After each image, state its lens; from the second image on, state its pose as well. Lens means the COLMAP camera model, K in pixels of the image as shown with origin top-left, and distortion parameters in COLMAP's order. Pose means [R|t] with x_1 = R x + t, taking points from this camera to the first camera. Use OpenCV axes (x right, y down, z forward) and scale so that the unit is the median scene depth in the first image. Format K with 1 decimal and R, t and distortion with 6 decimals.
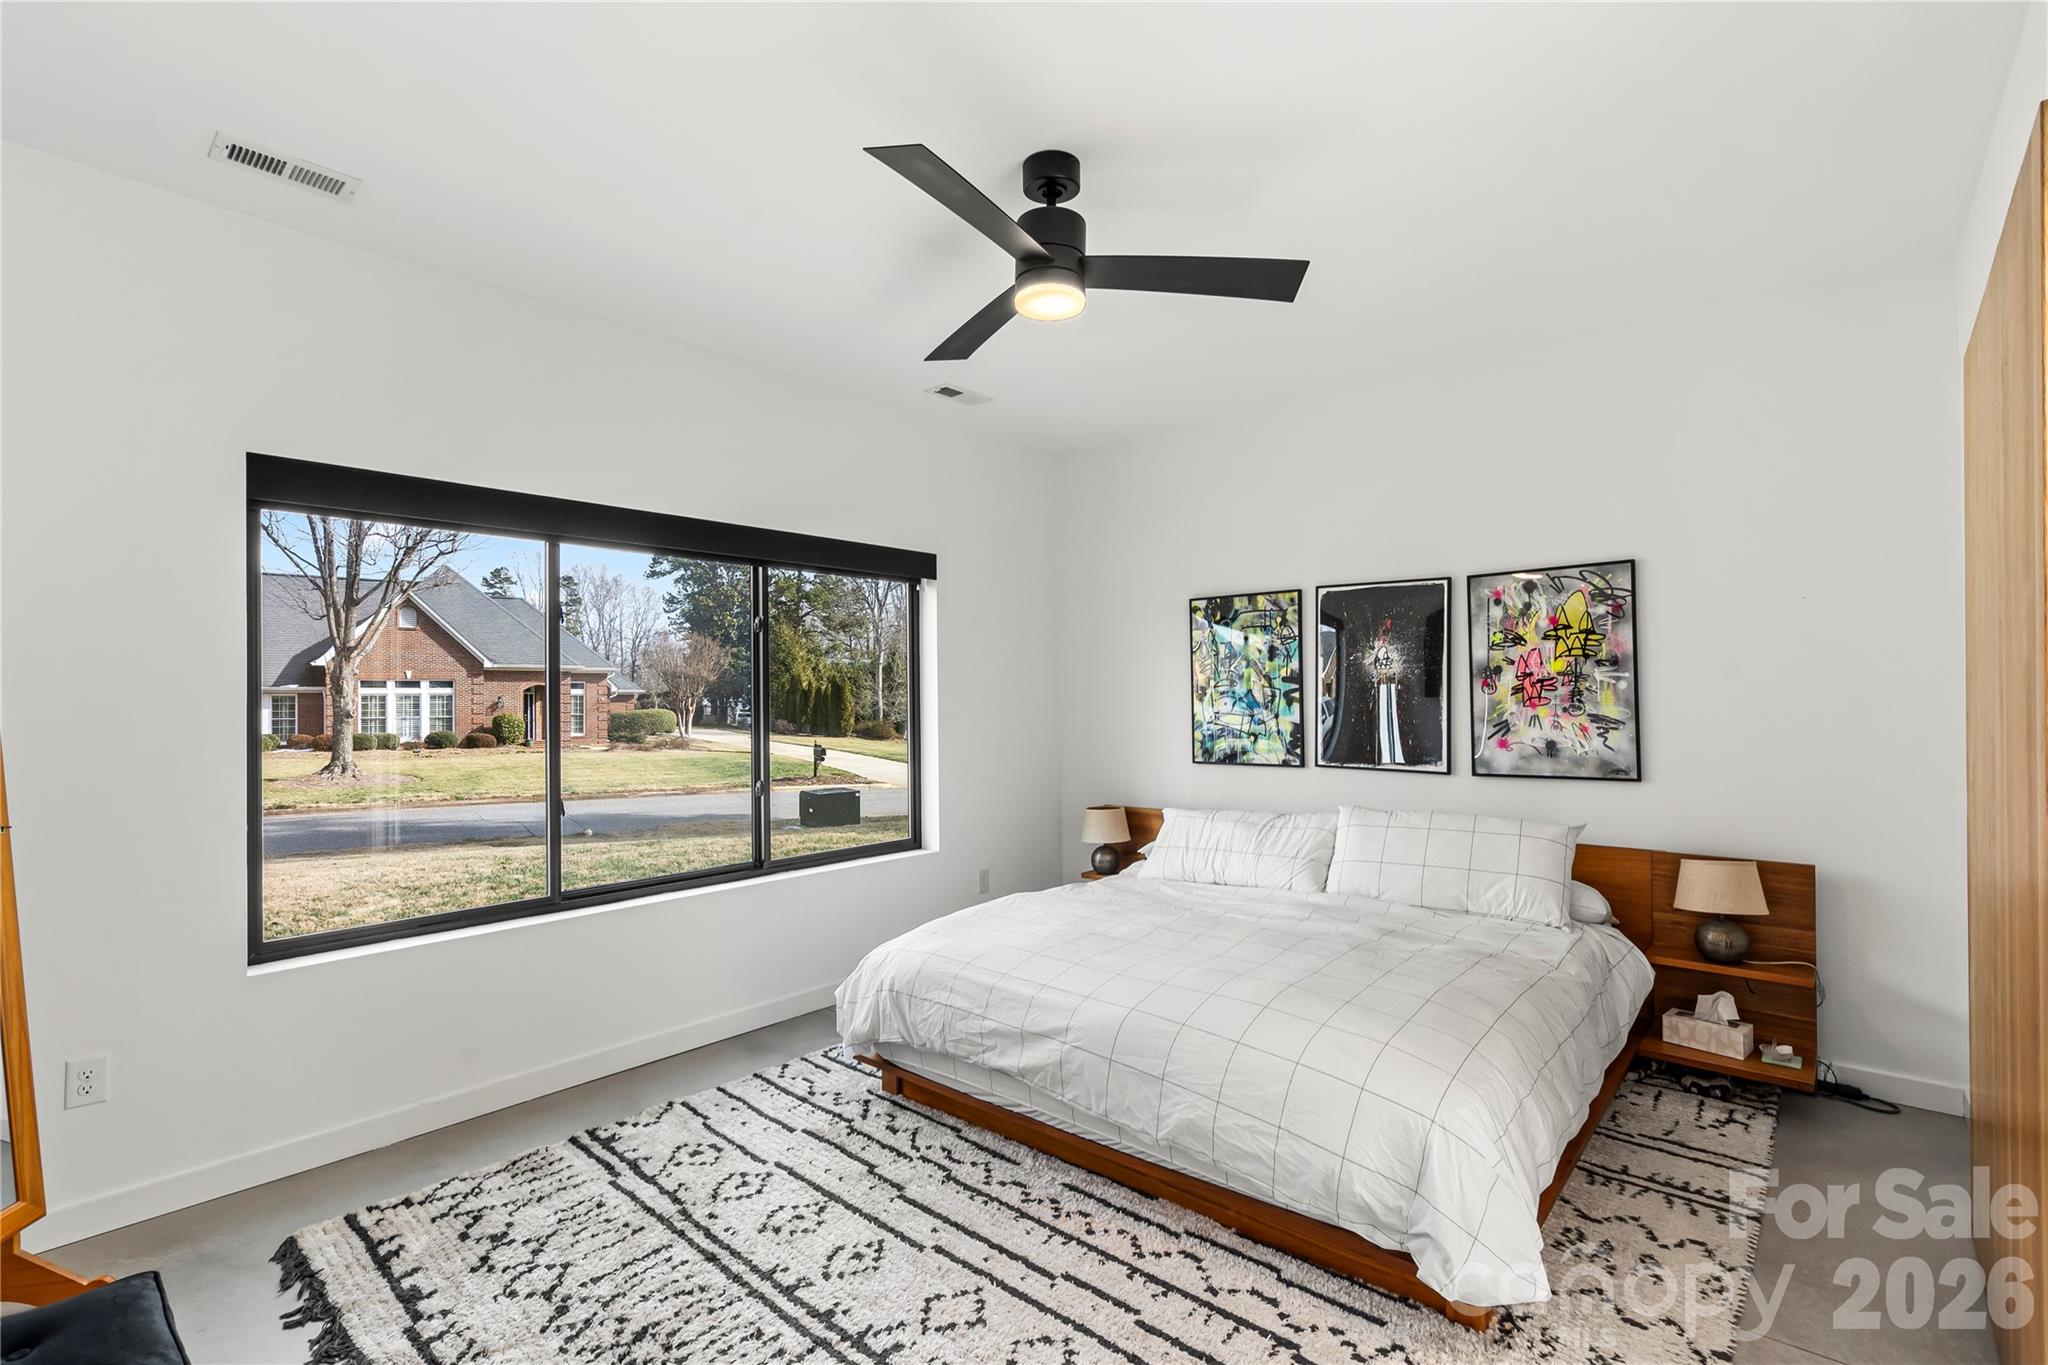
lens RADIAL K [[932.7, 0, 1026.3], [0, 932.7, 692.1], [0, 0, 1]] dist [-0.007569, 0.001032]
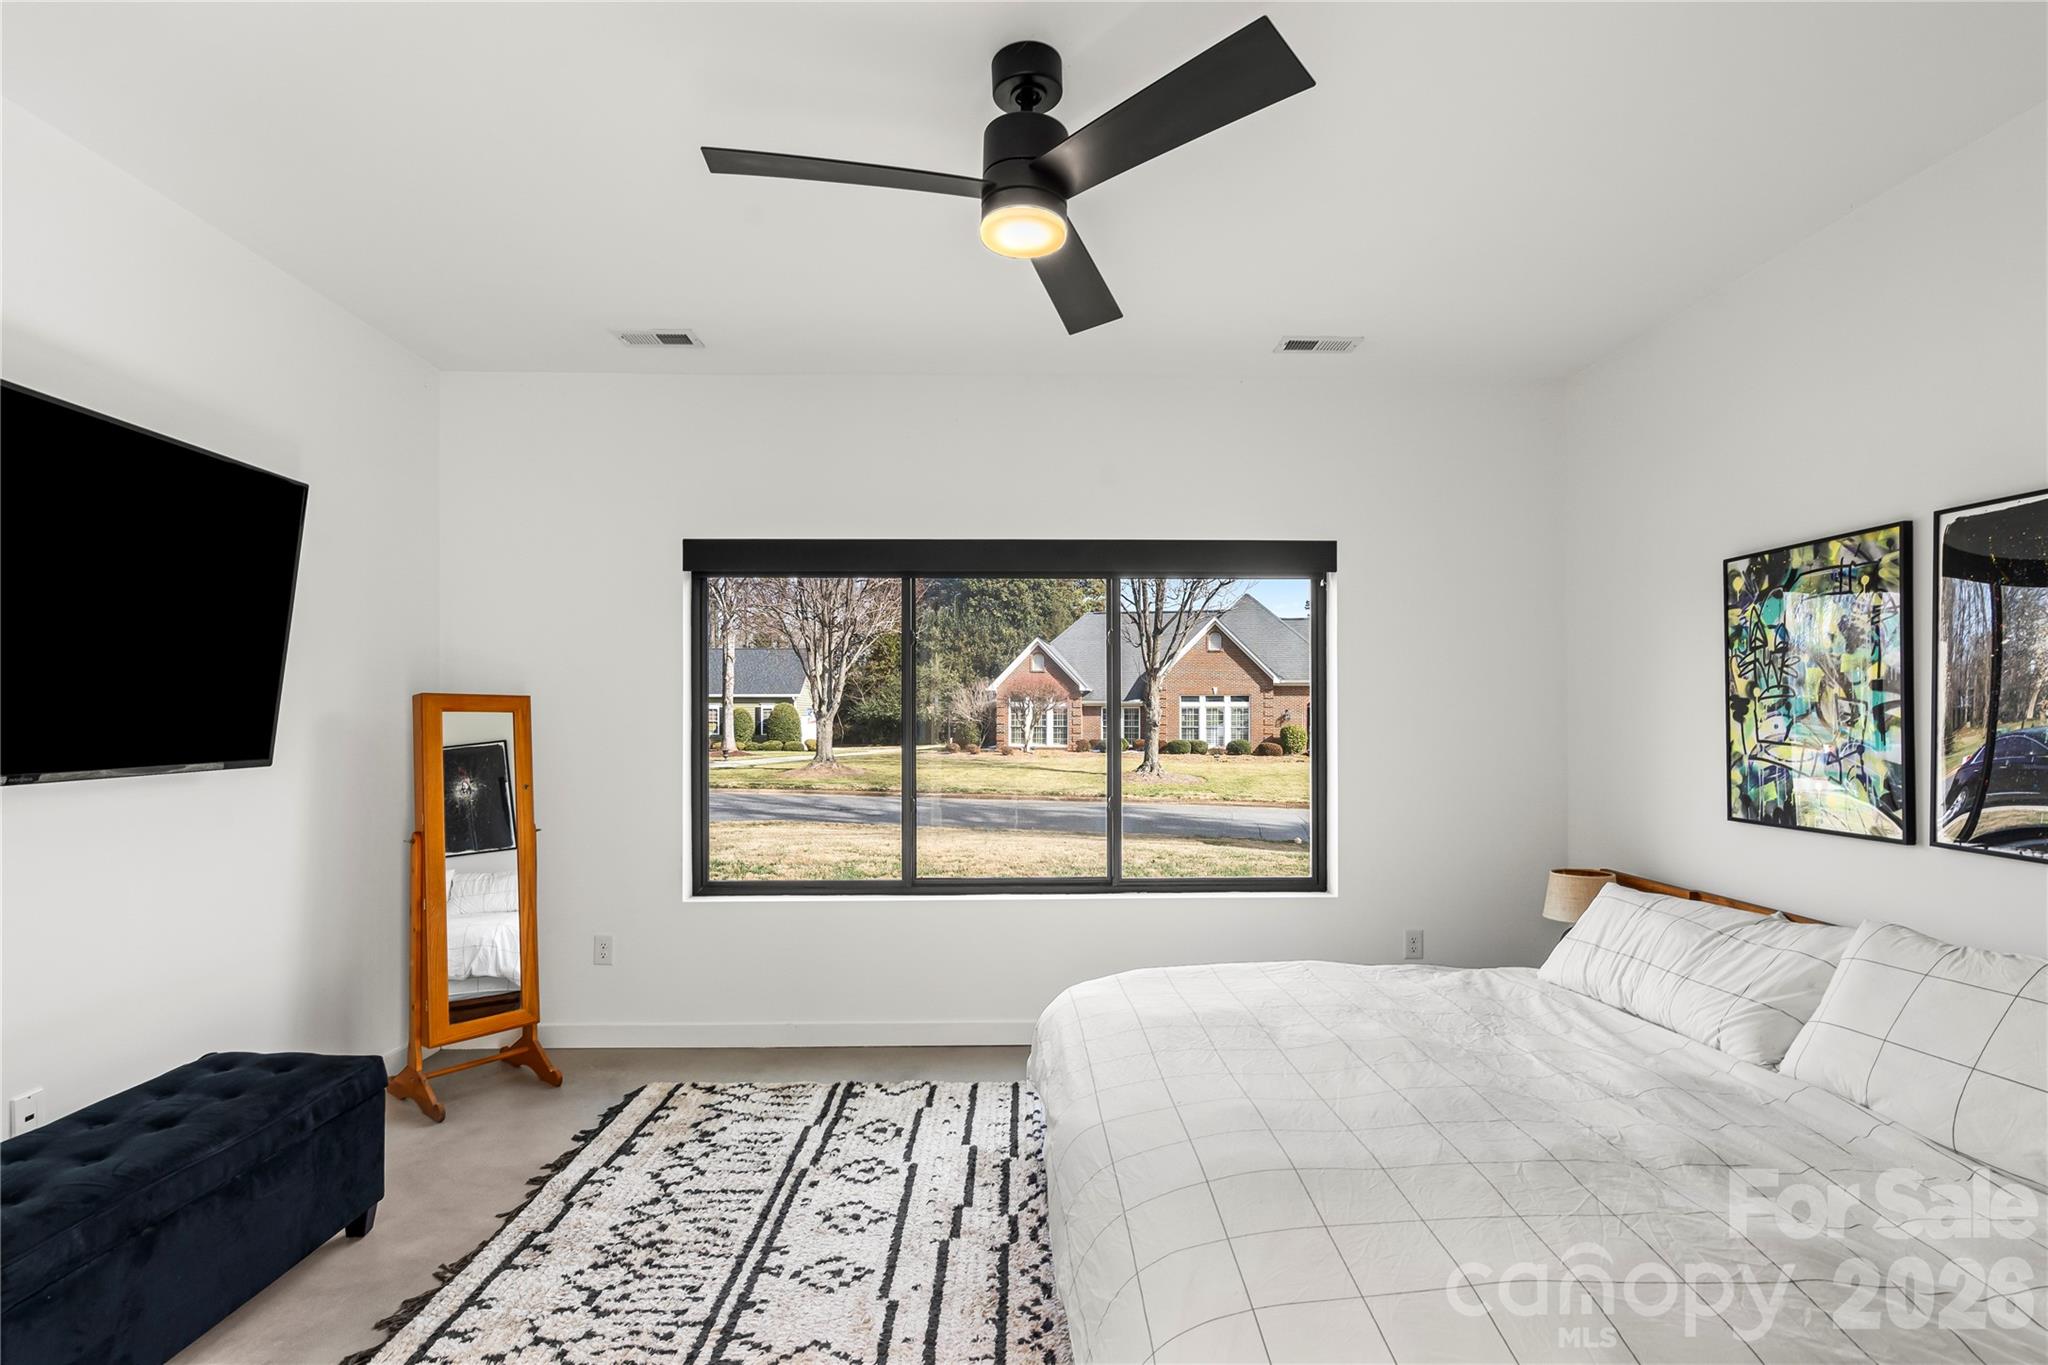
lens RADIAL K [[936.4, 0, 1018.7], [0, 936.4, 713.0], [0, 0, 1]] dist [-0.005643, 0.000213]
pose [[0.673661, 0.007480, -0.739003, 0.381078], [-0.001887, 0.999963, 0.008401, -0.000511], [0.739039, -0.004265, 0.673650, 0.263908]]
